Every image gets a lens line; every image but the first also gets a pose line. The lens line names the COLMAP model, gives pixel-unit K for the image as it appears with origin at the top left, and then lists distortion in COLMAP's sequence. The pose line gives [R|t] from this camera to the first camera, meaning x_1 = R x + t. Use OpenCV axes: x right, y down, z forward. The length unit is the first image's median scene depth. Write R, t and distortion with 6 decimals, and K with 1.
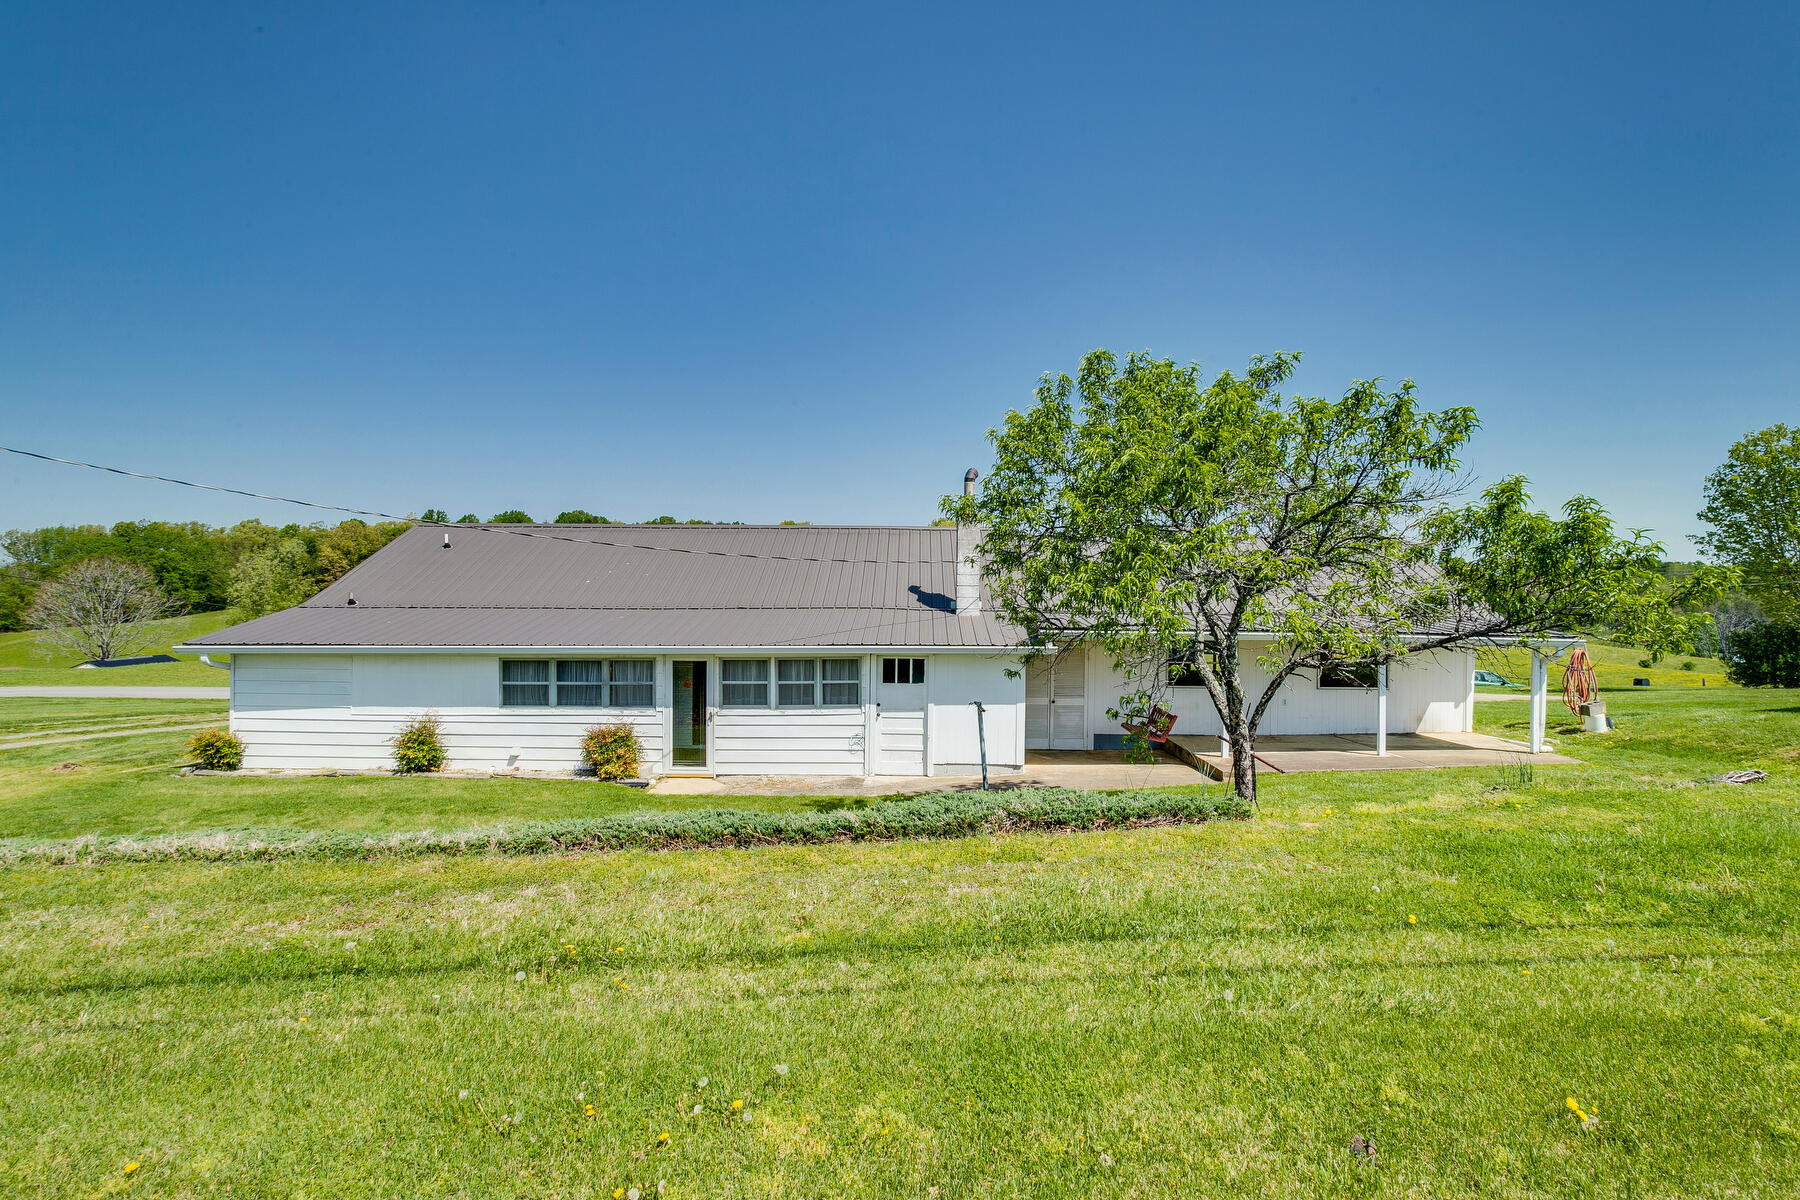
lens RADIAL K [[858.3, 0, 896.2], [0, 858.3, 599.7], [0, 0, 1]] dist [0.000958, 0.003859]
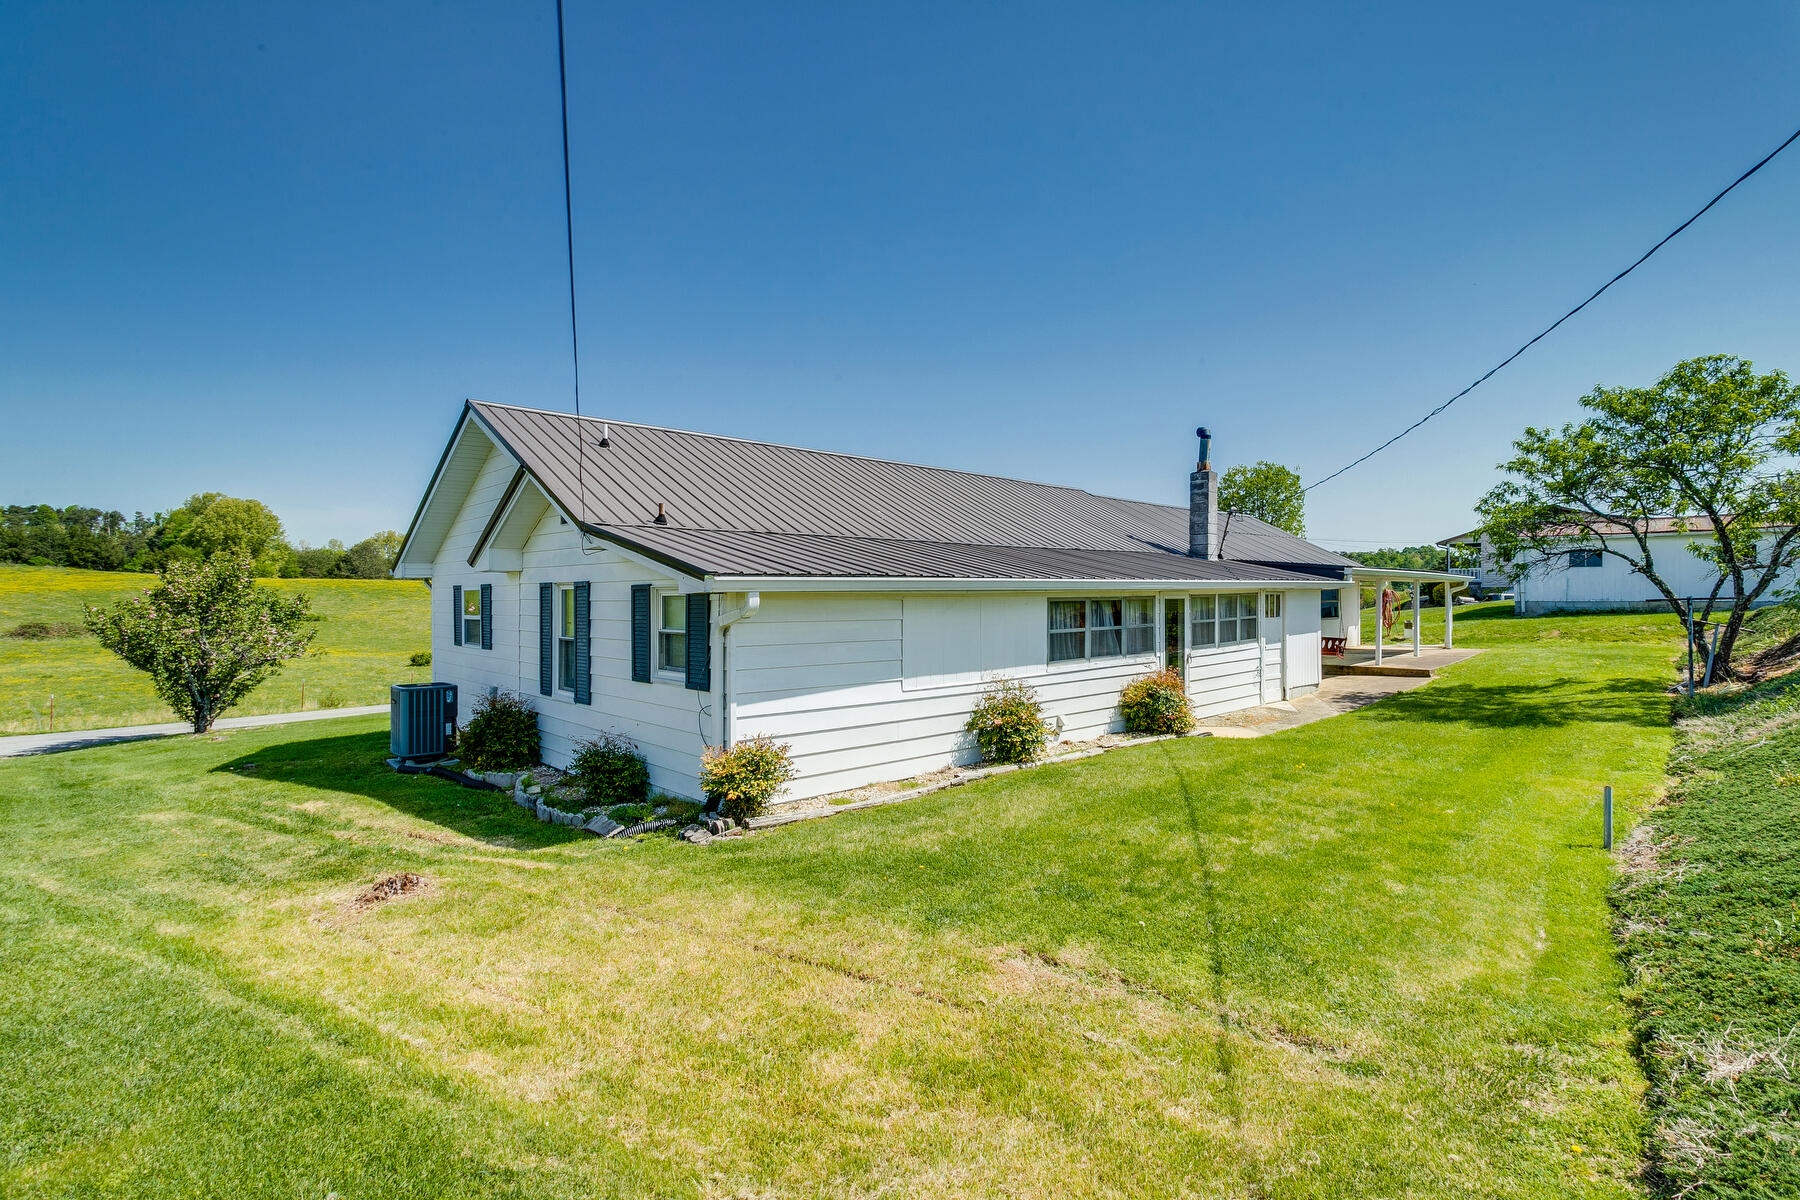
lens RADIAL K [[858.3, 0, 897.0], [0, 858.3, 595.1], [0, 0, 1]] dist [0.000958, 0.003859]
pose [[0.697417, -0.005677, 0.716643, -1.102367], [0.006418, 0.999978, 0.001675, 0.063040], [-0.716637, 0.003431, 0.697438, 0.571875]]
